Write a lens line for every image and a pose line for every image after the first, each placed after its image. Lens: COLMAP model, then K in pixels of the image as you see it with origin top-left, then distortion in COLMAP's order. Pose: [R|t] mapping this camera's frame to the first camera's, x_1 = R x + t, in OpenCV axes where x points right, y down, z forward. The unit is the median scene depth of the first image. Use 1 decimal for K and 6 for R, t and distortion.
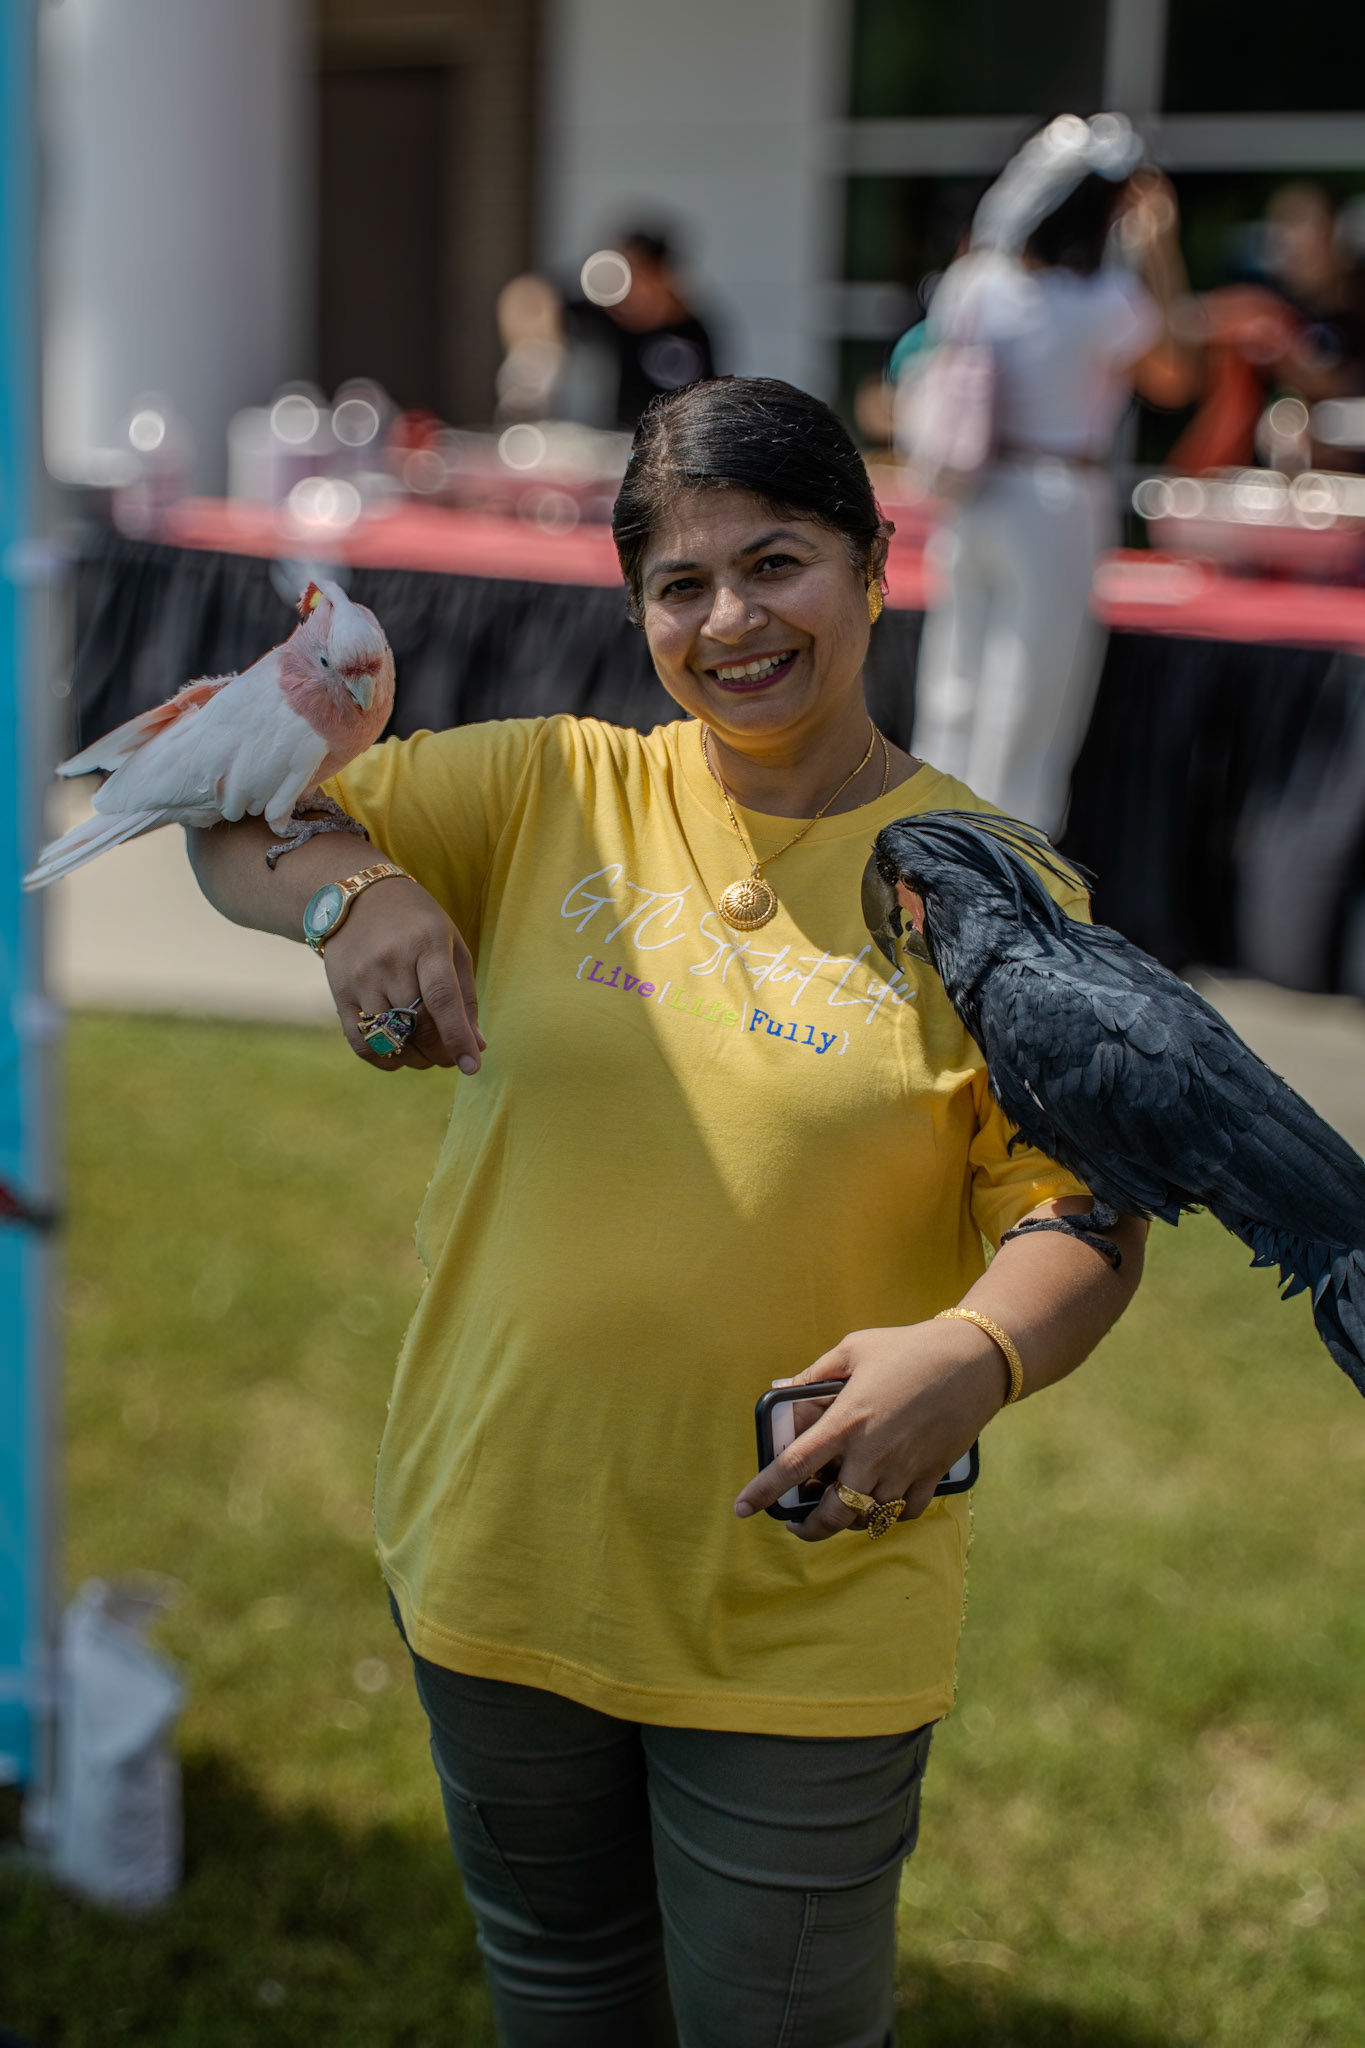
lens RADIAL K [[3443.9, 0, 682.5], [0, 3443.9, 1024.0], [0, 0, 1]] dist [0.501169, -5.675786]
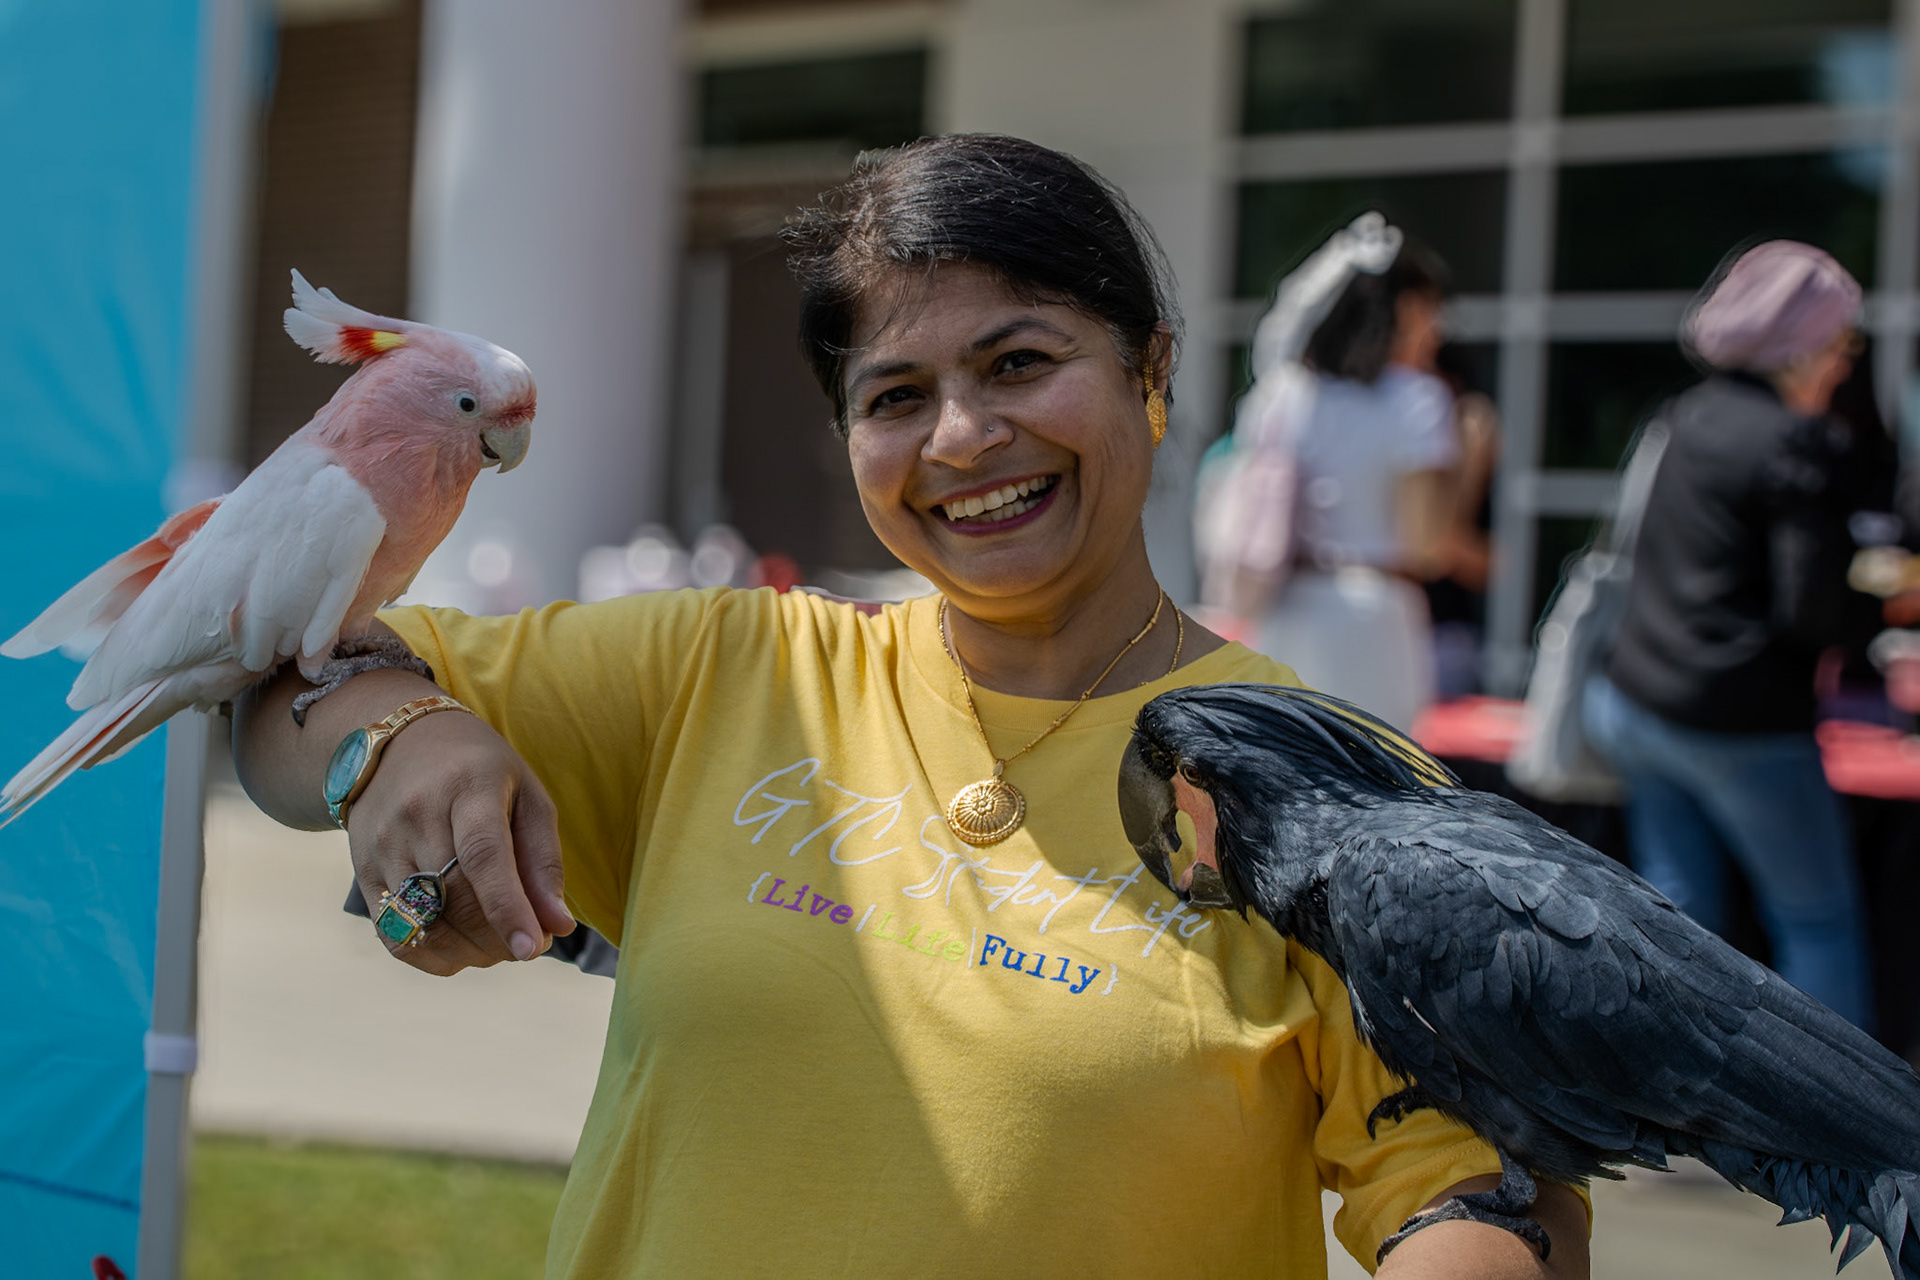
lens RADIAL K [[3228.6, 0, 886.5], [0, 3228.6, 640.1], [0, 0, 1]] dist [0.501169, -5.675786]
pose [[0.999275, -0.005435, -0.037691, 0.024716], [-0.000251, 0.988803, -0.149230, 0.034147], [0.038081, 0.149131, 0.988084, 0.305477]]
